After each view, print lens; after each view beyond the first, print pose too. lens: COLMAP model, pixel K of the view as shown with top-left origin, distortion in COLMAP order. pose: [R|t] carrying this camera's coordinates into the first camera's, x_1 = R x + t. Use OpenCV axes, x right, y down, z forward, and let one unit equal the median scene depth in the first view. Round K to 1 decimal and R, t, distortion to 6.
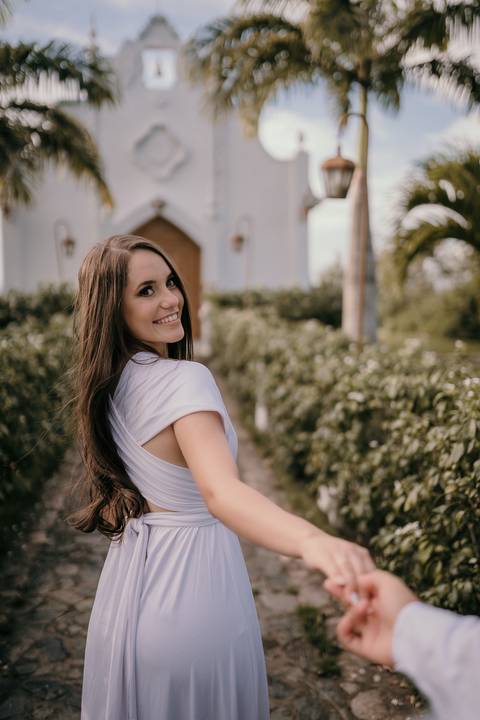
lens RADIAL K [[724.8, 0, 237.9], [0, 724.8, 358.0], [0, 0, 1]] dist [-0.009939, 0.112833]
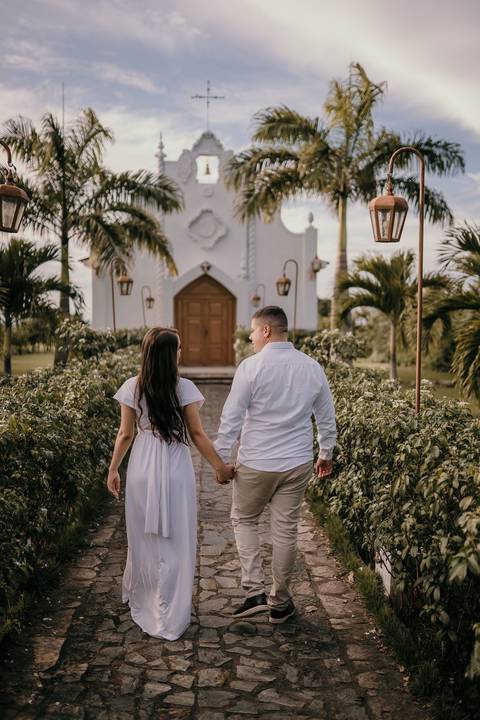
lens RADIAL K [[724.8, 0, 237.9], [0, 724.8, 358.0], [0, 0, 1]] dist [-0.009939, 0.112833]
pose [[0.998149, 0.013205, -0.059358, 0.047006], [-0.016031, 0.998748, -0.047378, 0.034040], [0.058658, 0.048242, 0.997112, -0.472949]]
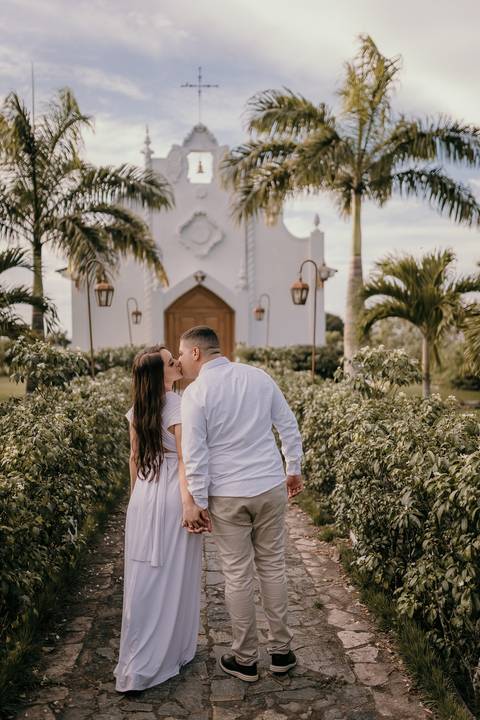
lens RADIAL K [[758.0, 0, 241.5], [0, 758.0, 360.6], [0, 0, 1]] dist [0.066764, -0.015062]
pose [[0.998909, -0.002224, -0.046650, 0.027189], [-0.000948, 0.997694, -0.067864, 0.022479], [0.046693, 0.067834, 0.996603, -0.347379]]
